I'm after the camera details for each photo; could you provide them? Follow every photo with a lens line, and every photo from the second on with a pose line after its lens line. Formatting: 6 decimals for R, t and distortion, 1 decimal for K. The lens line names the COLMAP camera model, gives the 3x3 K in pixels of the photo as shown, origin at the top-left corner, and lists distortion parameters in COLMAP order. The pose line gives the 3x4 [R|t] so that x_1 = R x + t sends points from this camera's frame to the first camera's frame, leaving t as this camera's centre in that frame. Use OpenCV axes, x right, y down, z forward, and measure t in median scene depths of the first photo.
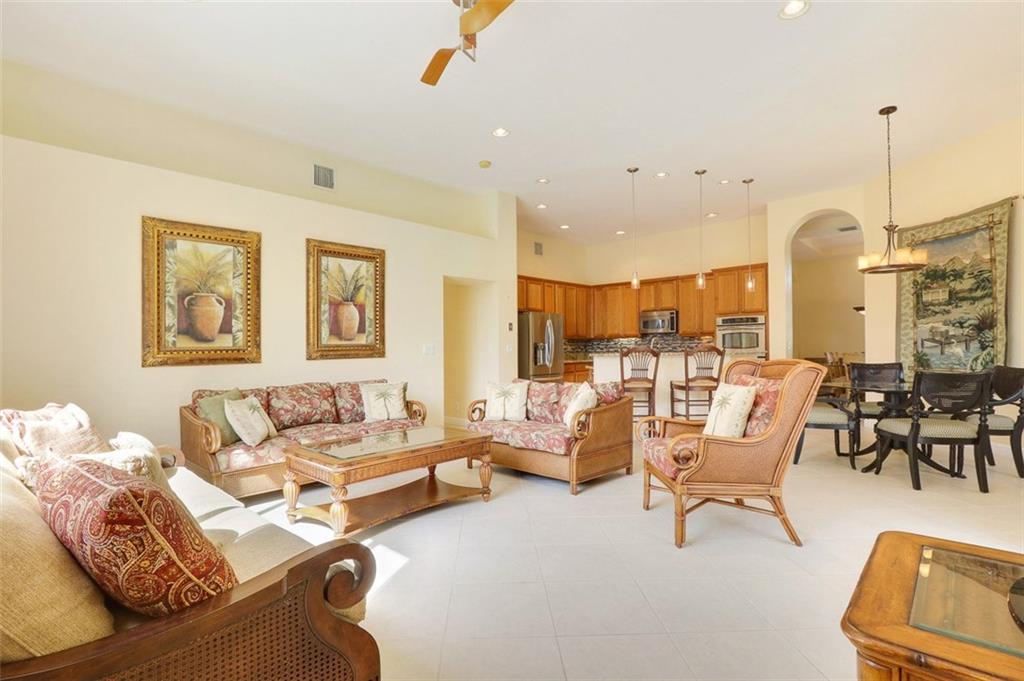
lens RADIAL K [[460.1, 0, 496.5], [0, 460.1, 350.3], [0, 0, 1]] dist [-0.014780, 0.000707]
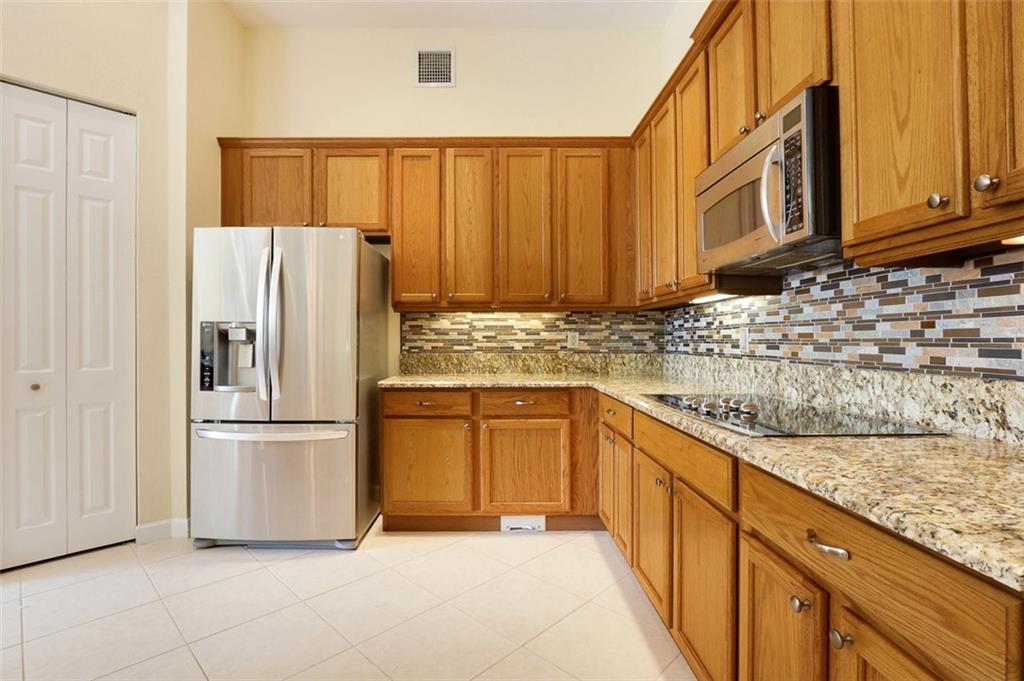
lens RADIAL K [[481.2, 0, 487.8], [0, 481.2, 335.3], [0, 0, 1]] dist [-0.014472, 0.000147]
pose [[0.705612, 0.006183, -0.708571, 0.414891], [-0.009838, 0.999951, -0.001071, -0.007427], [0.708530, 0.007726, 0.705639, 0.802533]]
